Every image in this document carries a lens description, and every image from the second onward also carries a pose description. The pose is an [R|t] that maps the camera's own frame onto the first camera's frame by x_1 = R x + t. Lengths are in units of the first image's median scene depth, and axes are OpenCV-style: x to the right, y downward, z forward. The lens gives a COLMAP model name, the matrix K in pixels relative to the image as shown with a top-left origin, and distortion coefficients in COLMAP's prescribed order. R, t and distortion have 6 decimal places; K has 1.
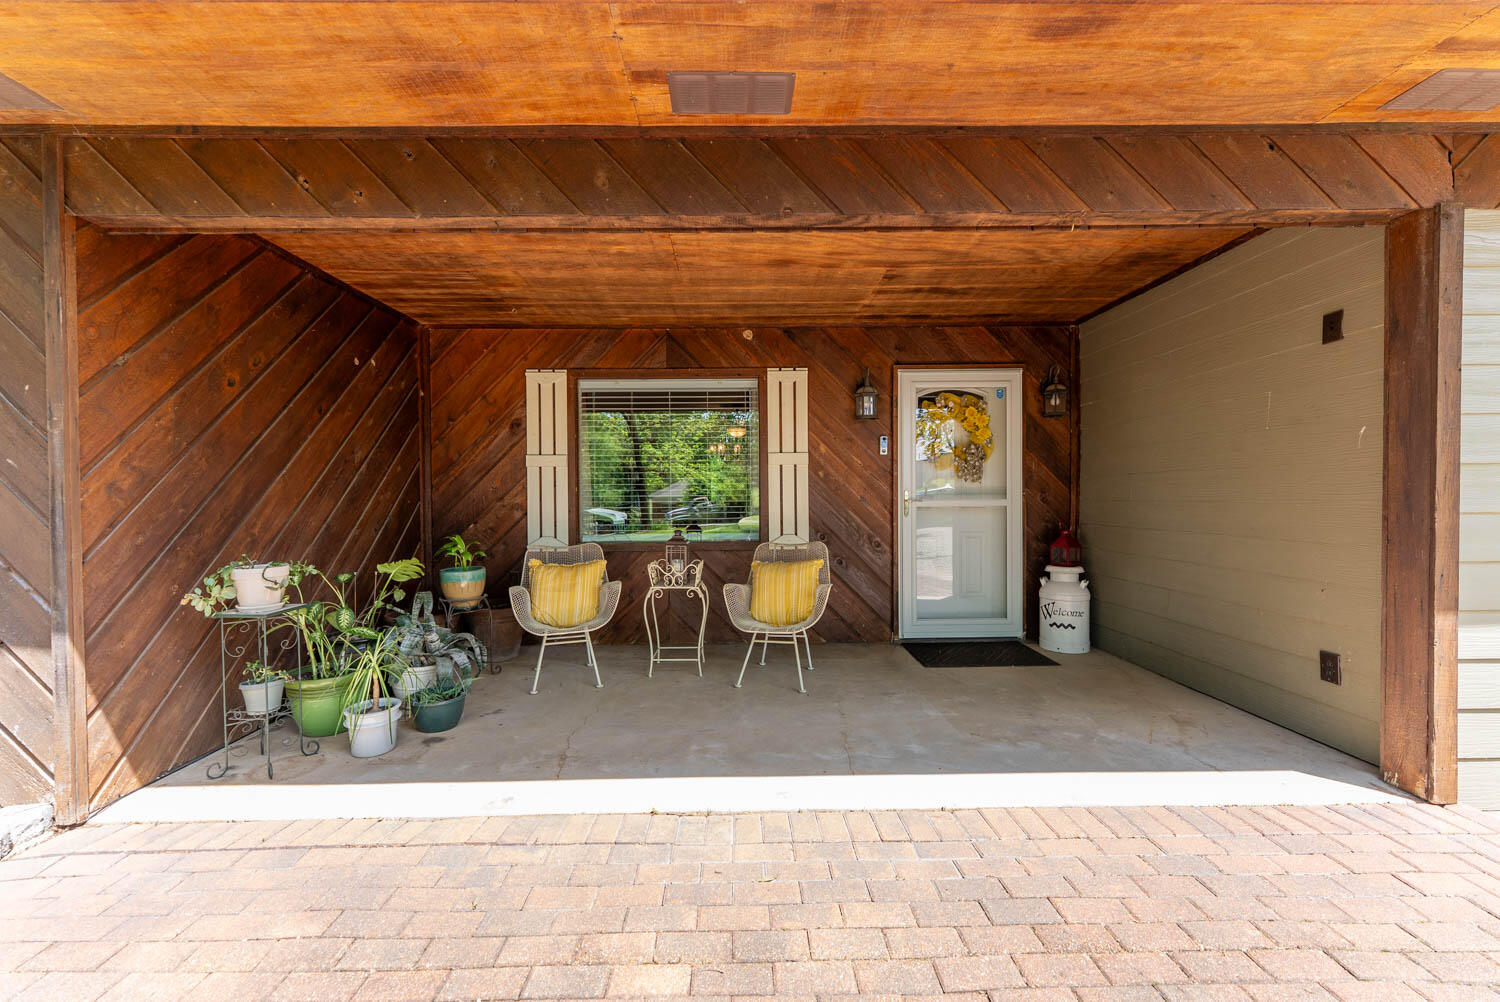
lens RADIAL K [[605.2, 0, 750.0], [0, 605.2, 501.0], [0, 0, 1]] dist [0.000801, 0.000171]
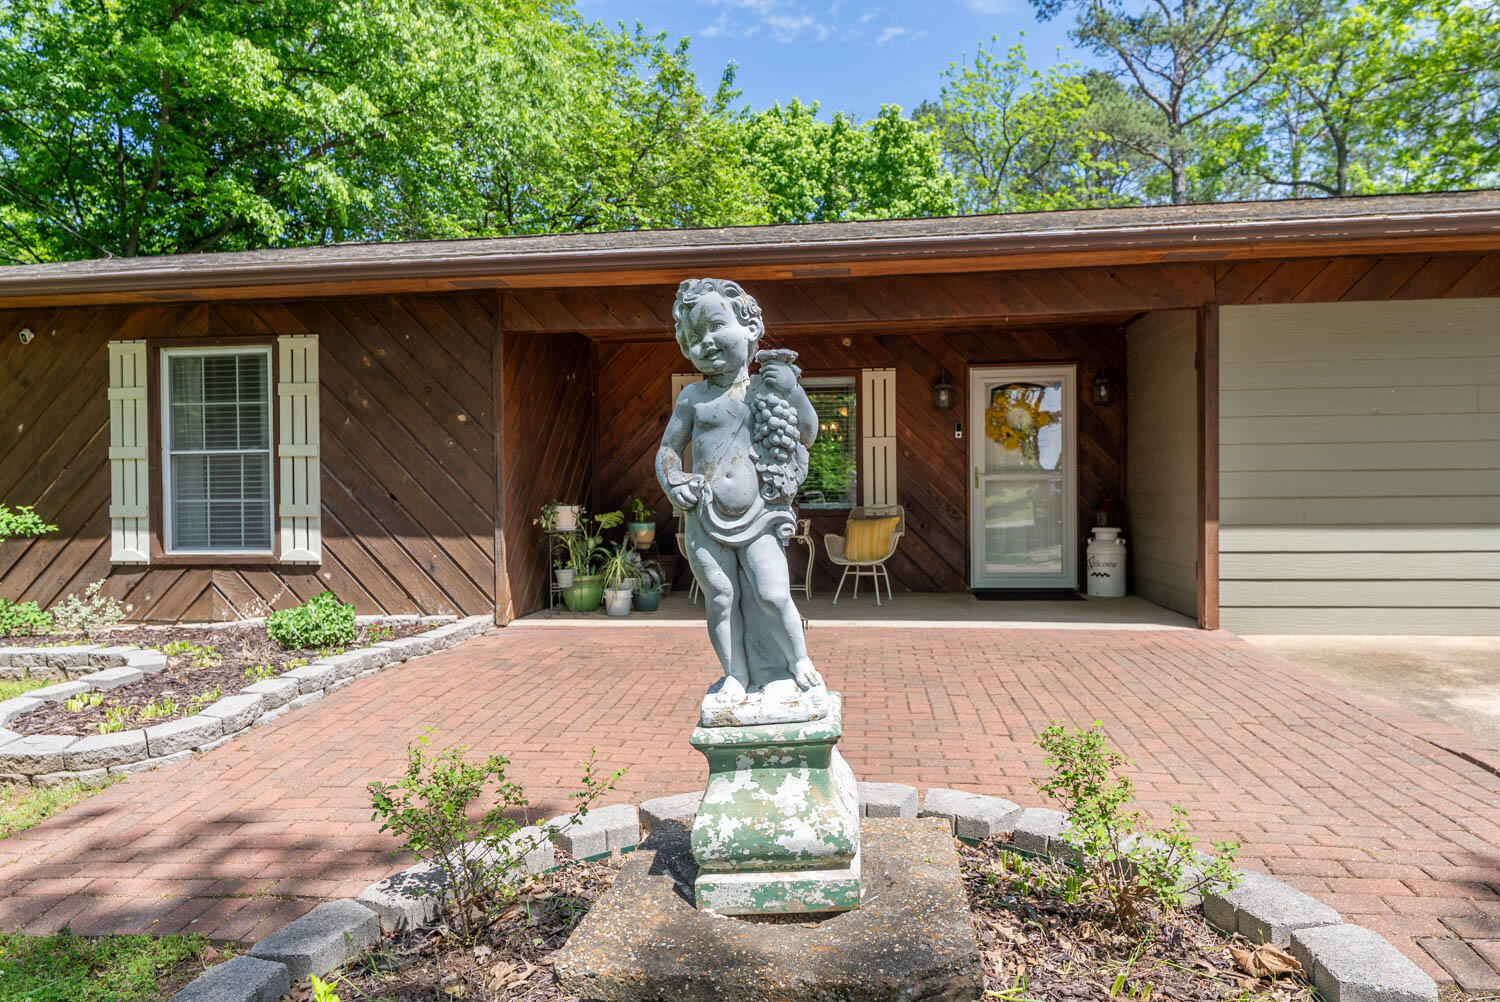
lens RADIAL K [[991.1, 0, 750.0], [0, 991.1, 501.0], [0, 0, 1]] dist [-0.002015, -0.001741]
pose [[0.989555, -0.000769, -0.144155, 0.096371], [0.000360, 0.999996, -0.002866, 0.058883], [0.144157, 0.002784, 0.989551, -1.077712]]
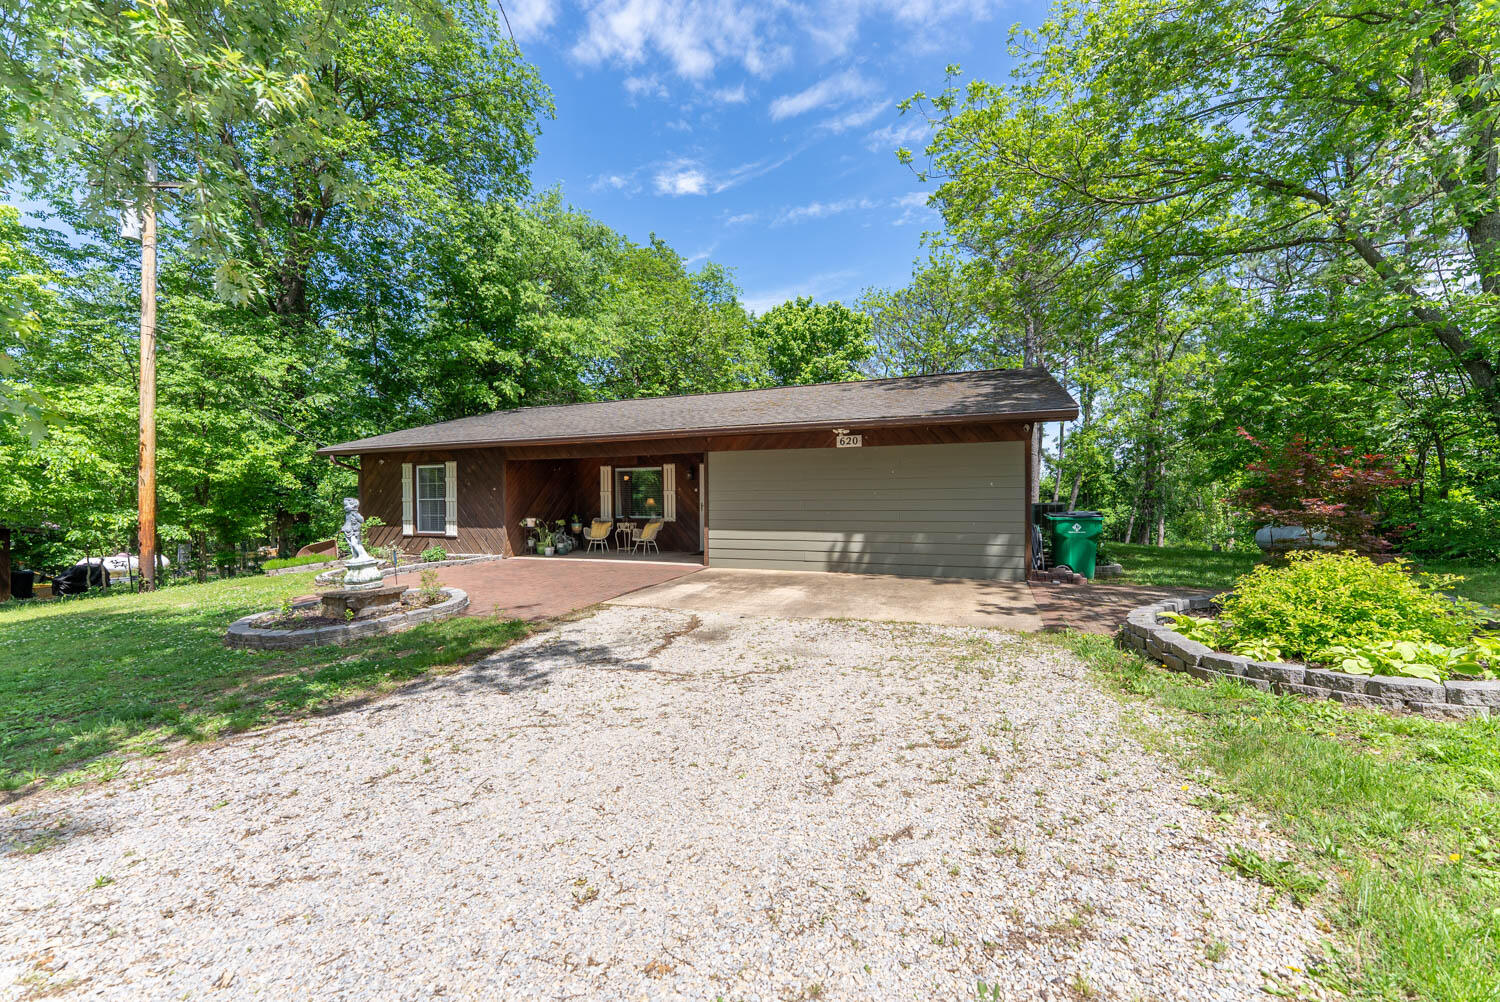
lens RADIAL K [[605.2, 0, 750.0], [0, 605.2, 501.0], [0, 0, 1]] dist [0.000801, 0.000171]
pose [[0.919496, 0.002277, -0.393093, 1.754621], [-0.002476, 0.999997, 0.000001, -0.027297], [0.393092, 0.000973, 0.919499, -1.799829]]
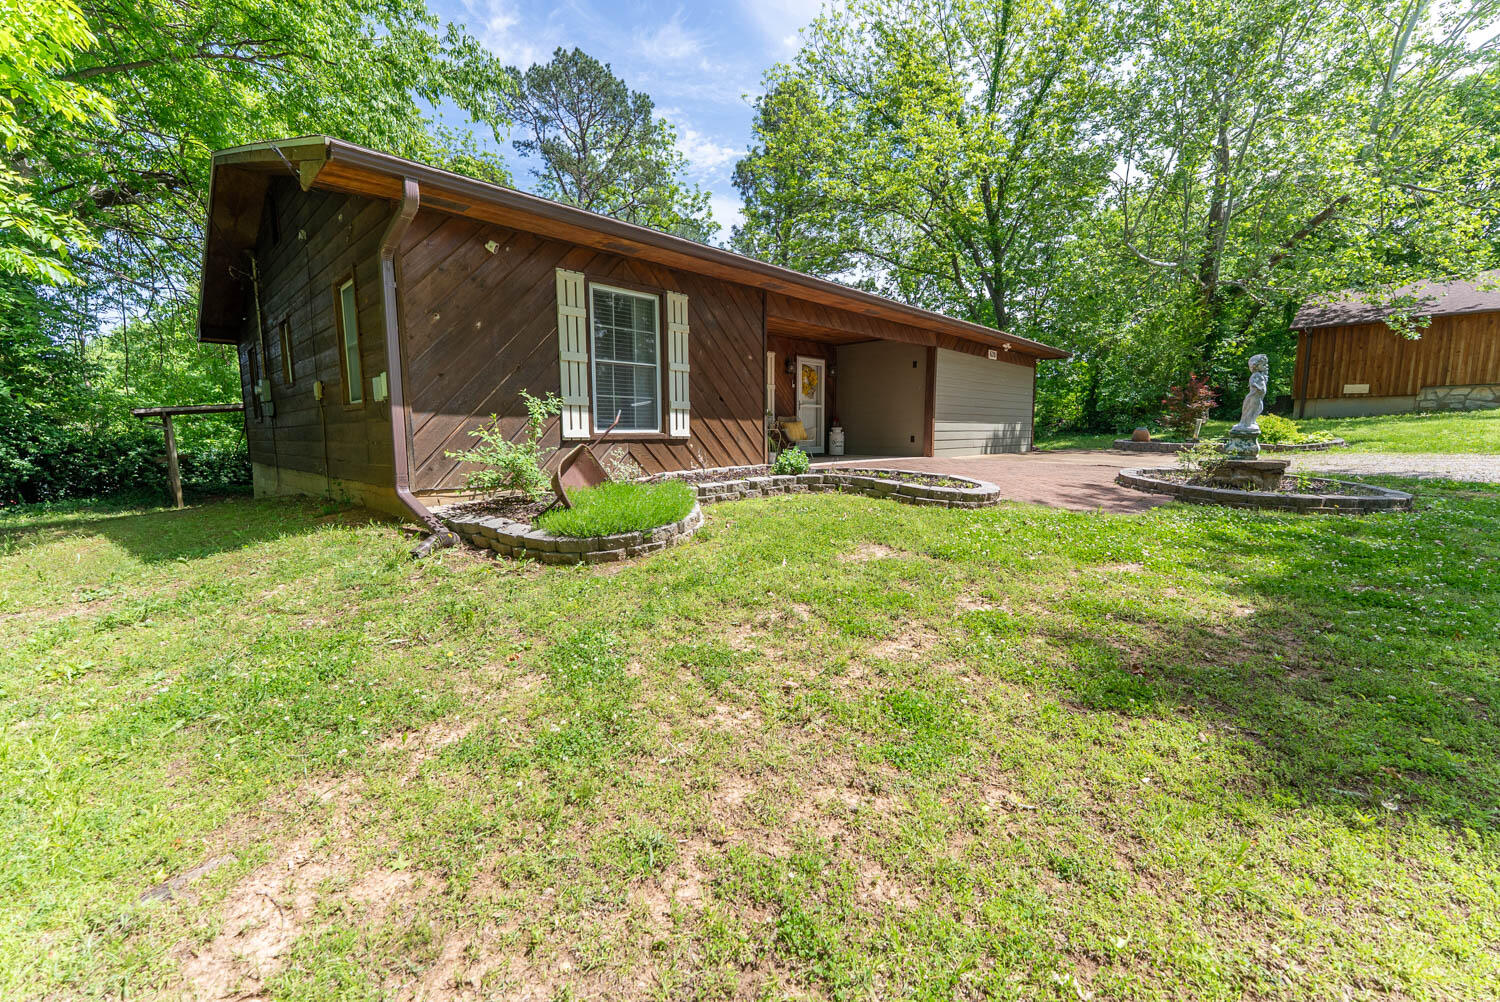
lens RADIAL K [[605.2, 0, 750.0], [0, 605.2, 501.0], [0, 0, 1]] dist [0.000801, 0.000171]
pose [[0.701612, -0.075185, 0.708582, -1.967159], [0.002852, 0.994706, 0.102721, 0.161744], [-0.712554, -0.070049, 0.698112, -0.839184]]
